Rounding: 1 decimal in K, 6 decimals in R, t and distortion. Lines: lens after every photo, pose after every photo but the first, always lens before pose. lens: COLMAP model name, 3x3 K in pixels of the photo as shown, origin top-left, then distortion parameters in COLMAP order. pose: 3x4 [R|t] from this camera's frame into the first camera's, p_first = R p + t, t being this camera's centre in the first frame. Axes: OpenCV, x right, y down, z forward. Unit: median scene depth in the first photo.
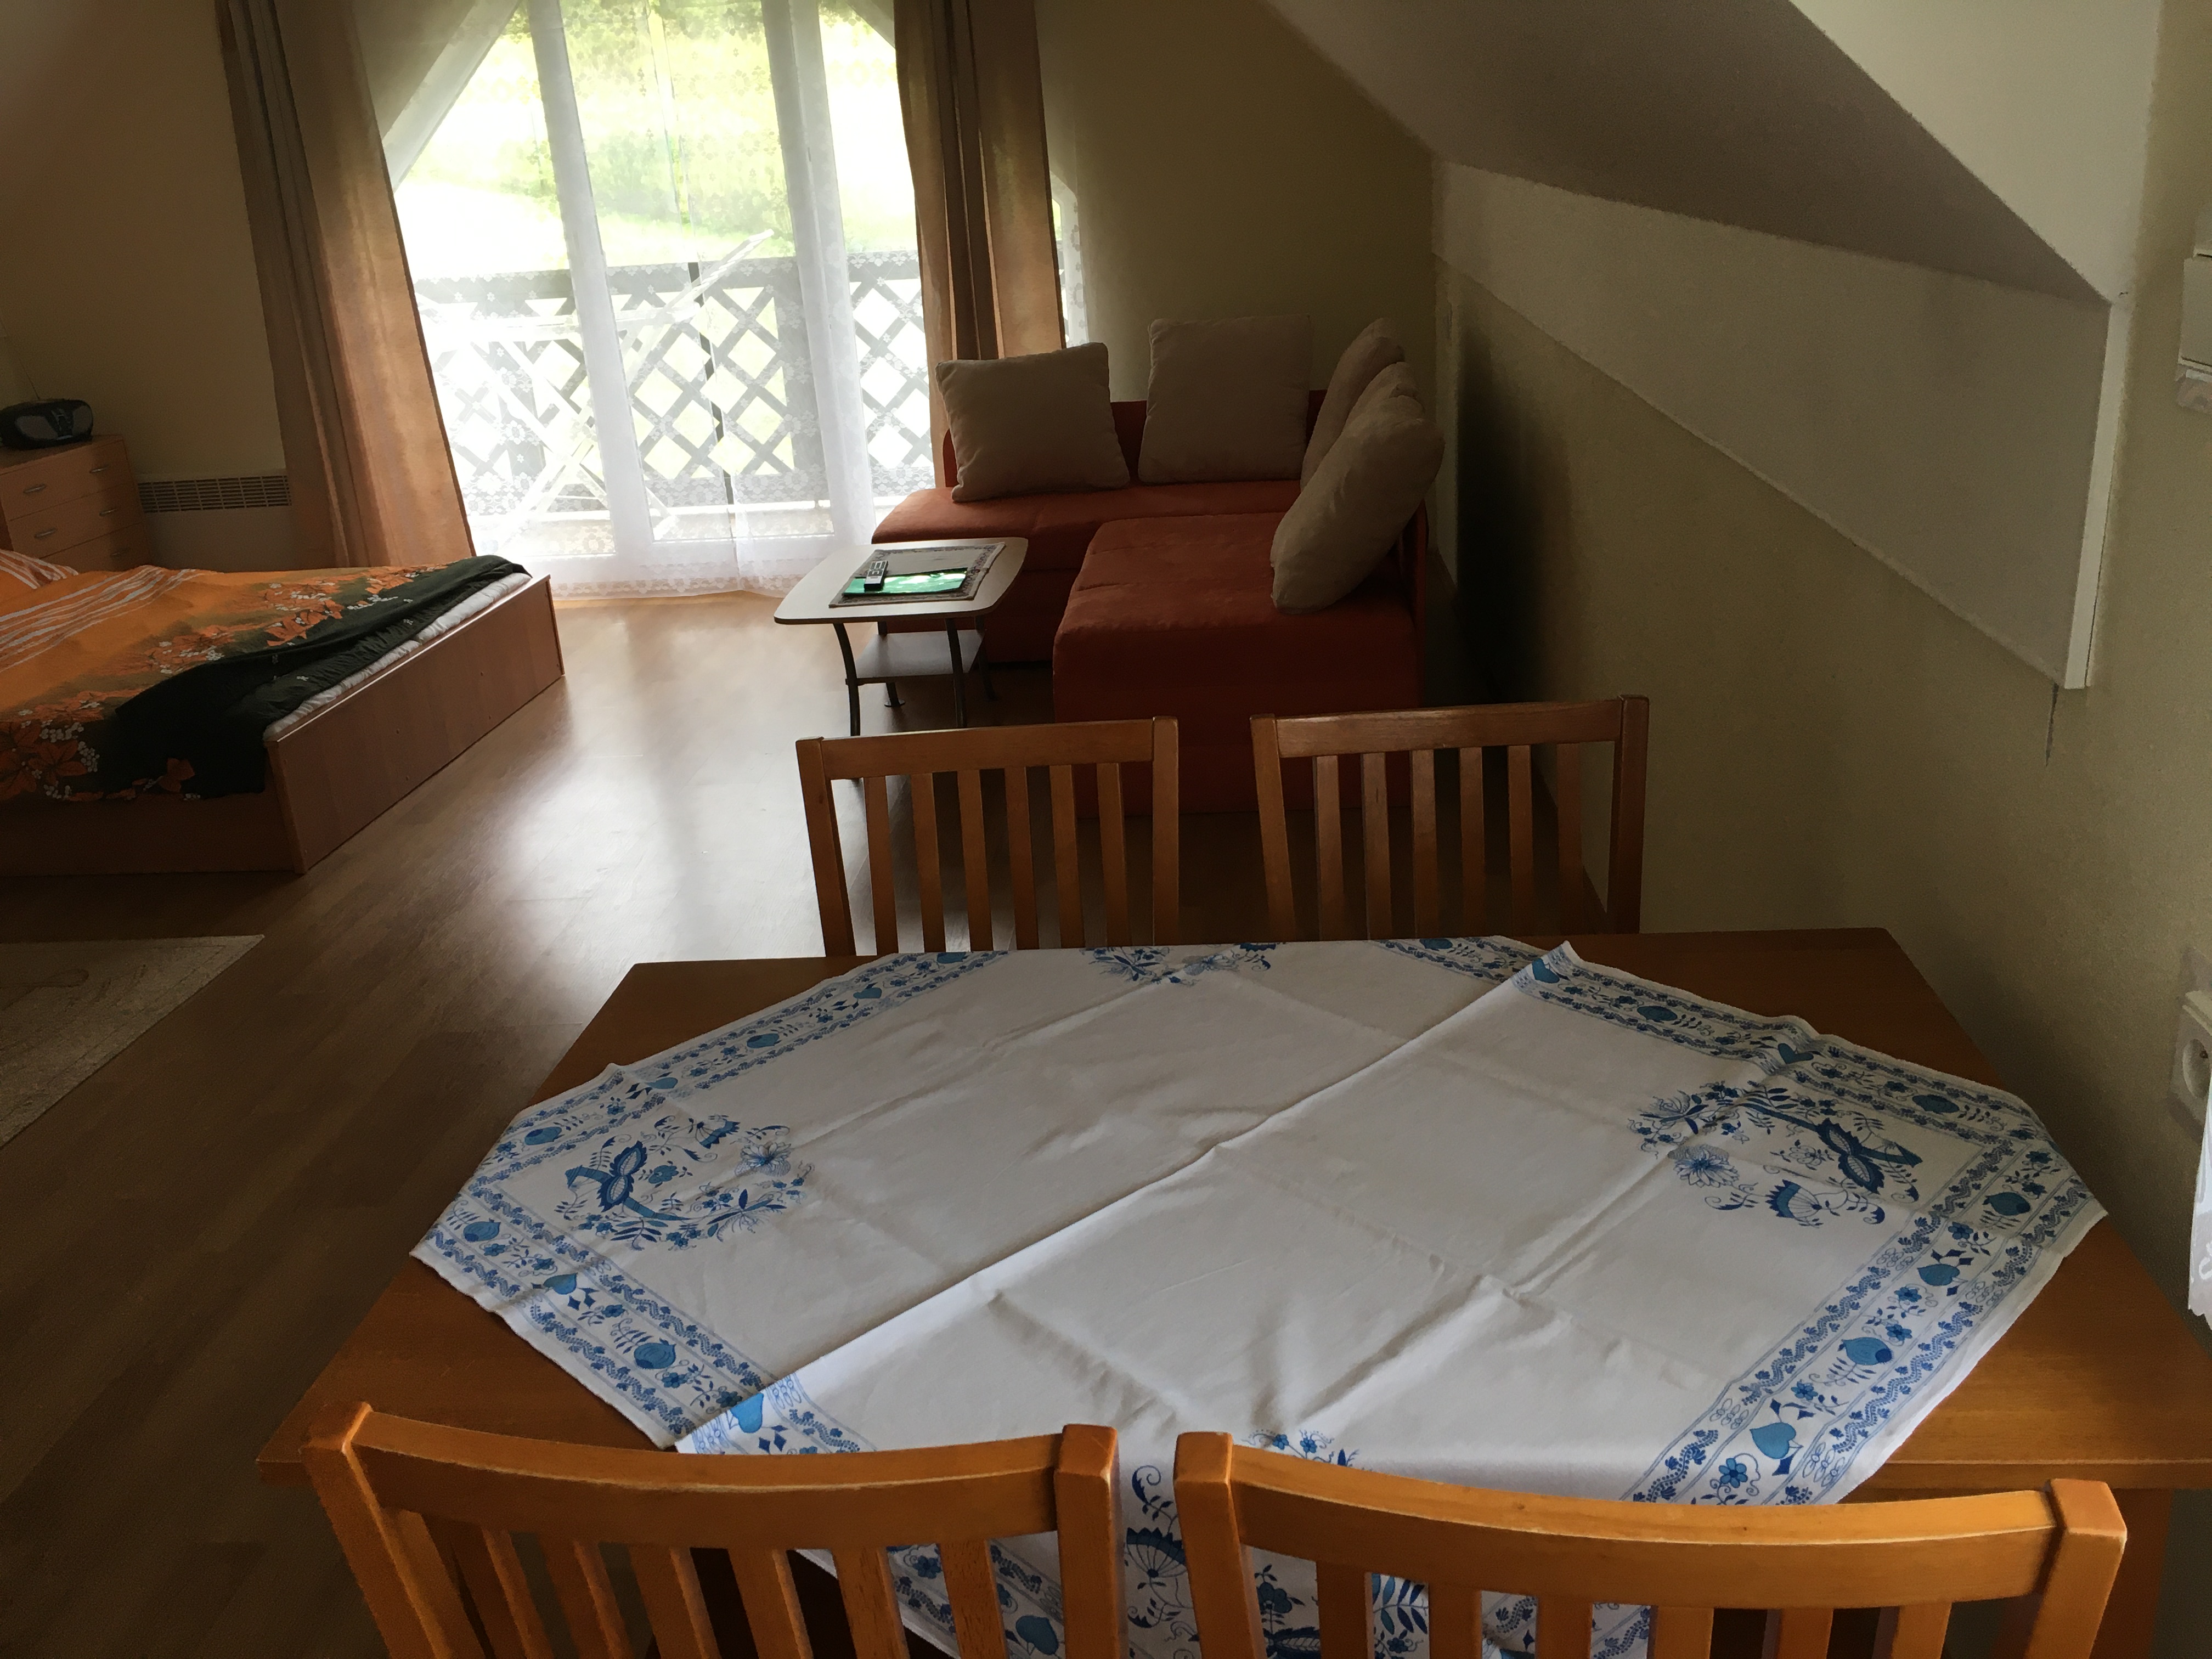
lens RADIAL K [[1890.8, 0, 1102.2], [0, 1890.8, 837.4], [0, 0, 1]] dist [0.091416, -0.120281]
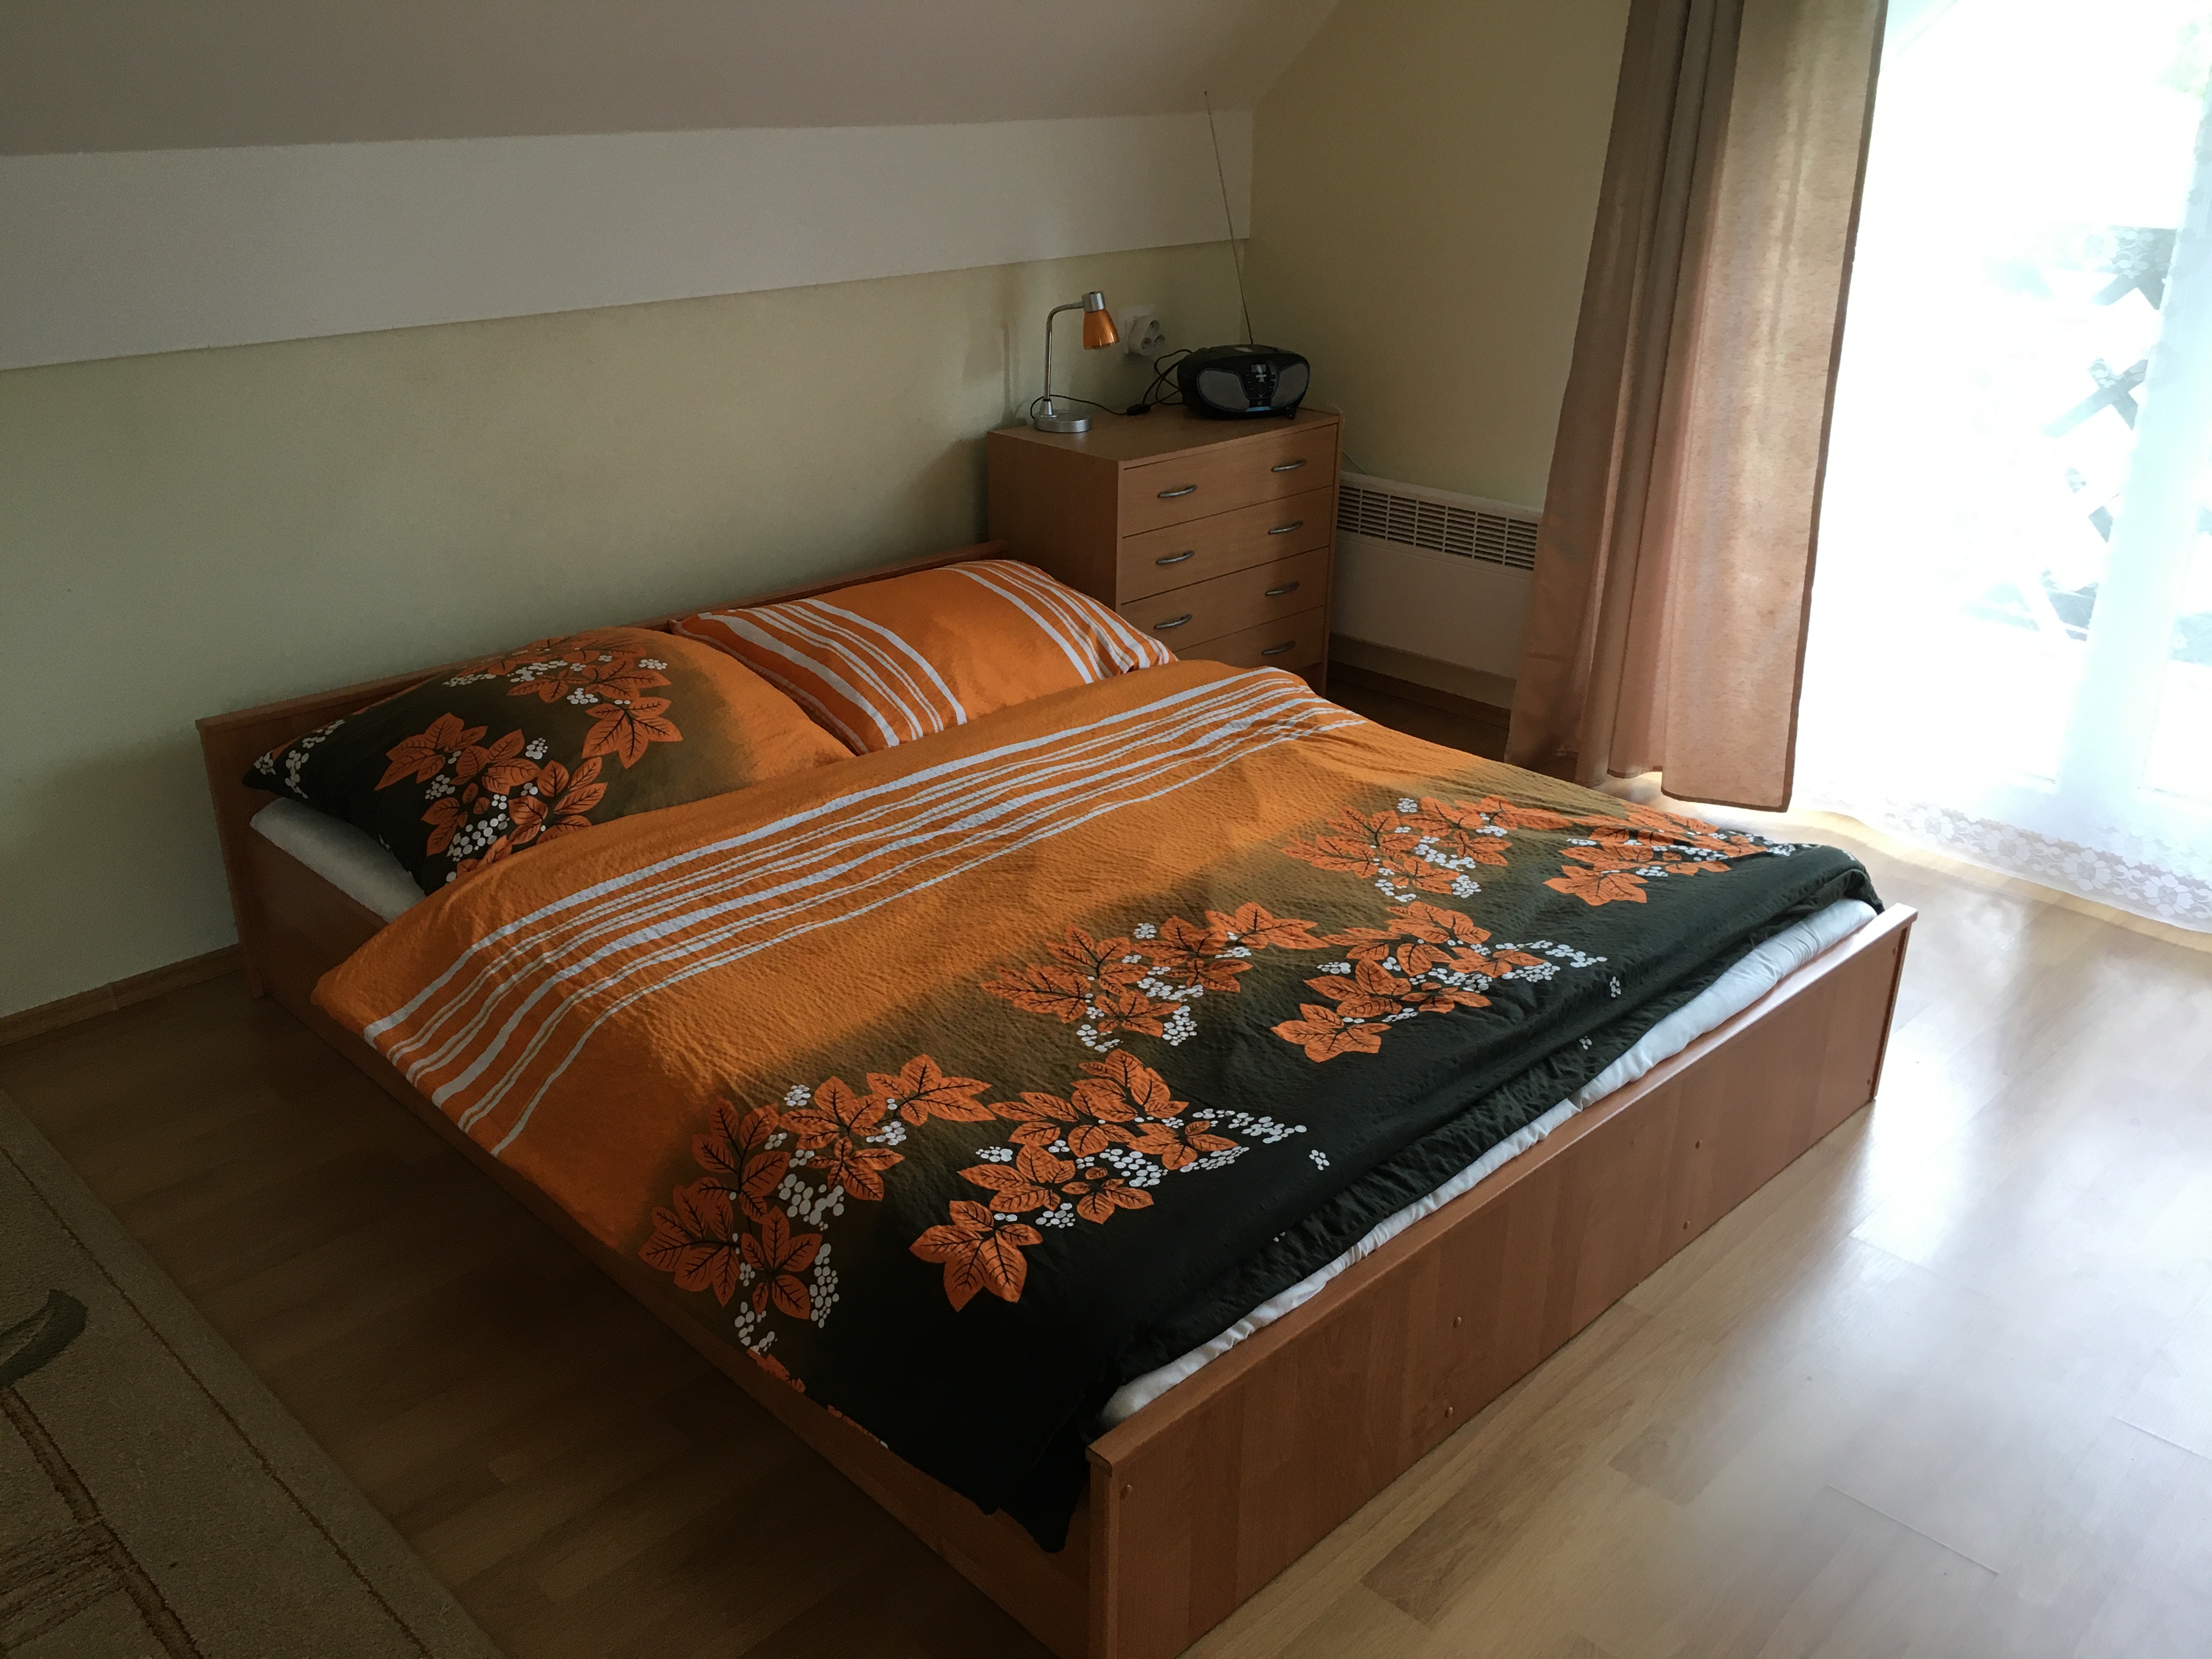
lens RADIAL K [[1890.8, 0, 1102.2], [0, 1890.8, 837.4], [0, 0, 1]] dist [0.091416, -0.120281]
pose [[0.763116, 0.322558, -0.560010, -0.165243], [-0.274989, 0.946244, 0.170301, -0.165589], [0.584838, 0.024037, 0.810794, 0.441357]]
